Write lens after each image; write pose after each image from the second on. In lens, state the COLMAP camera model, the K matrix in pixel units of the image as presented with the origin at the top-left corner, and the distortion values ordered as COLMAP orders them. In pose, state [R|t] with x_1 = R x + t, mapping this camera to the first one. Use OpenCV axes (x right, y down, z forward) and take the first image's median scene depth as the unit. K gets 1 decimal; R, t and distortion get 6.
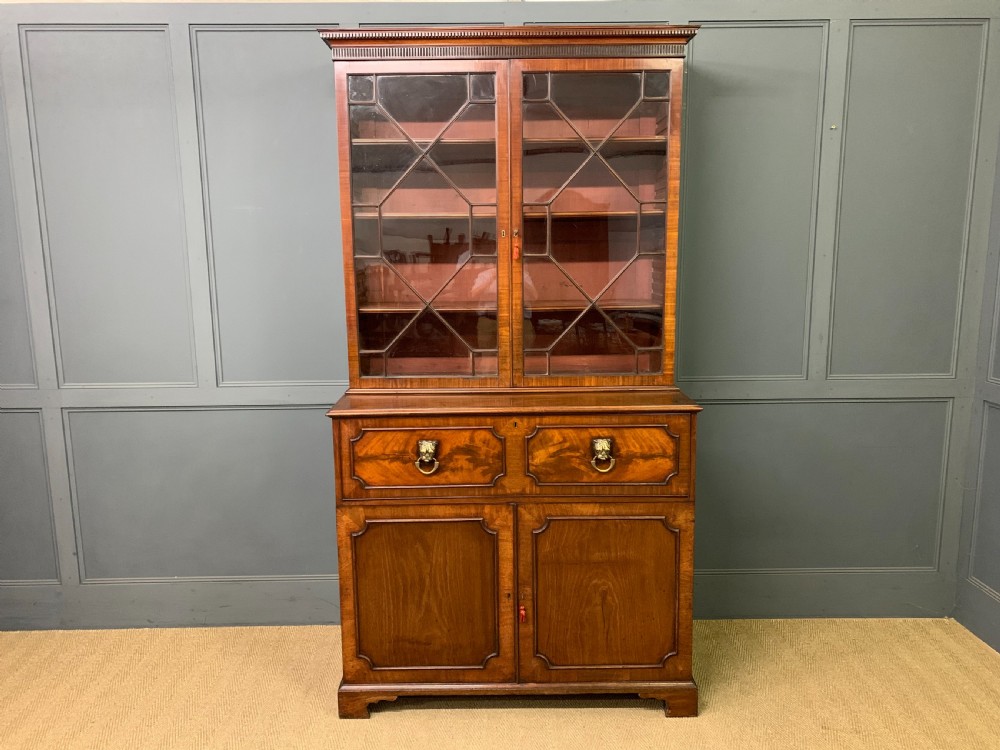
lens RADIAL K [[763.7, 0, 495.3], [0, 763.7, 368.6], [0, 0, 1]] dist [0.042735, -0.046018]
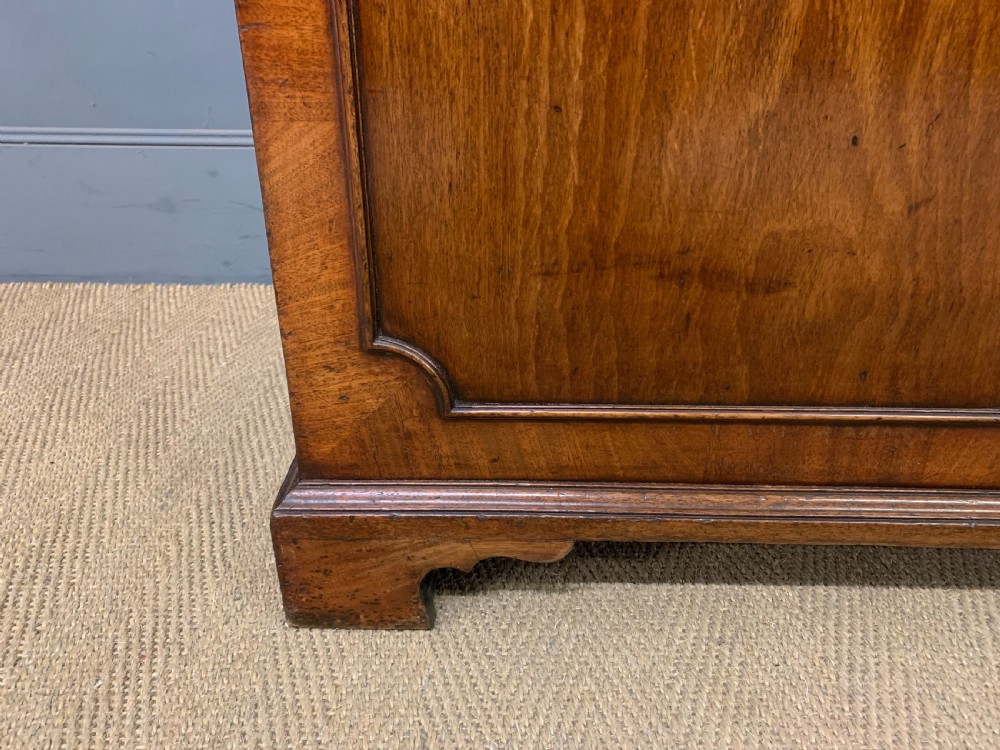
lens RADIAL K [[763.7, 0, 500.5], [0, 763.7, 363.1], [0, 0, 1]] dist [0.042735, -0.046018]
pose [[0.999779, 0.021007, -0.000369, -0.149021], [-0.019829, 0.949227, 0.313966, 0.324584], [0.006946, -0.313889, 0.949434, 0.836606]]
